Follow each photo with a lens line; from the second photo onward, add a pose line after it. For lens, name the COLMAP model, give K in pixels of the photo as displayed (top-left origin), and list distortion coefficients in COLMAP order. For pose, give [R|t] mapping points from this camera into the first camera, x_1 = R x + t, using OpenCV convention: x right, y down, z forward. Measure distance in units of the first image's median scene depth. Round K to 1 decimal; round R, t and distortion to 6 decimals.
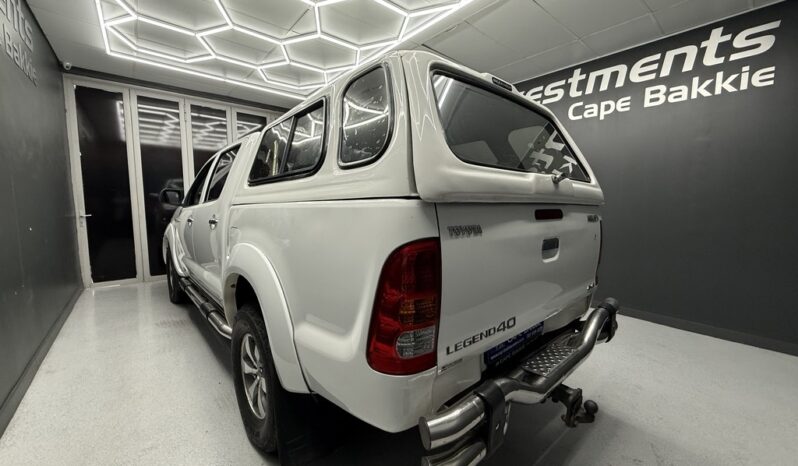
lens RADIAL K [[311.7, 0, 403.5], [0, 311.7, 229.0], [0, 0, 1]] dist [-0.000379, 0.000229]
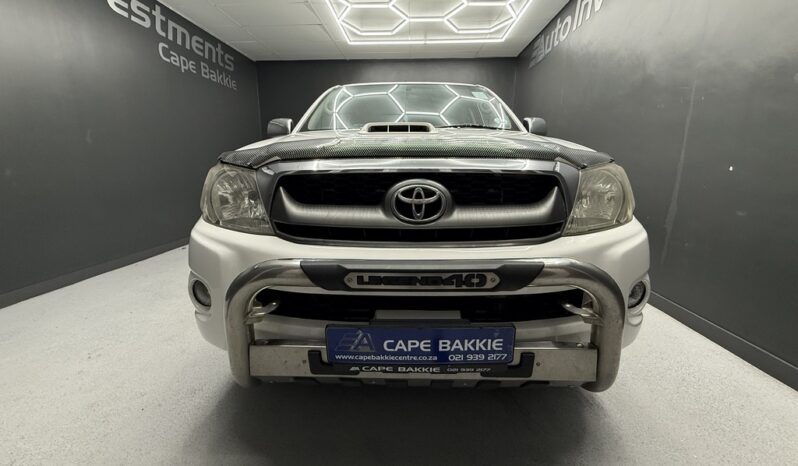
lens RADIAL K [[317.7, 0, 396.9], [0, 317.7, 231.0], [0, 0, 1]] dist [-0.001230, -0.000111]
pose [[-0.727866, -0.146352, 0.669919, -0.888937], [0.058503, 0.960143, 0.273318, -0.078562], [-0.683219, 0.238131, -0.690294, 1.599176]]
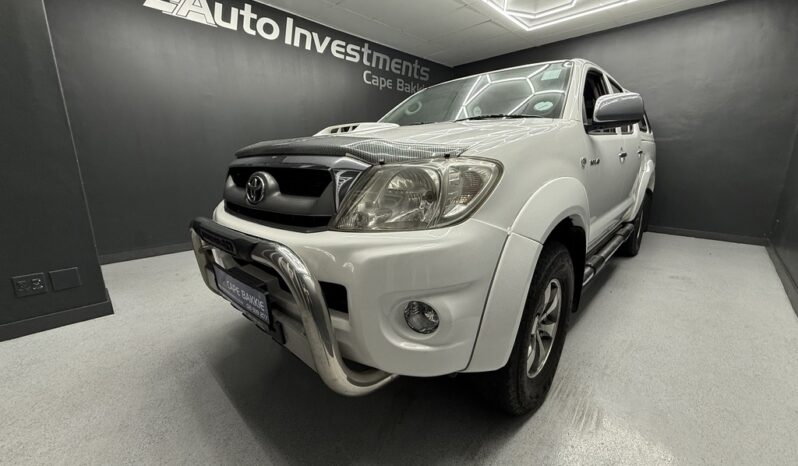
lens RADIAL K [[317.7, 0, 396.9], [0, 317.7, 231.0], [0, 0, 1]] dist [-0.001230, -0.000111]
pose [[-0.084066, -0.220821, 0.971685, -1.111425], [0.093938, 0.969037, 0.228347, -0.046358], [-0.992022, 0.110475, -0.060720, 1.244154]]
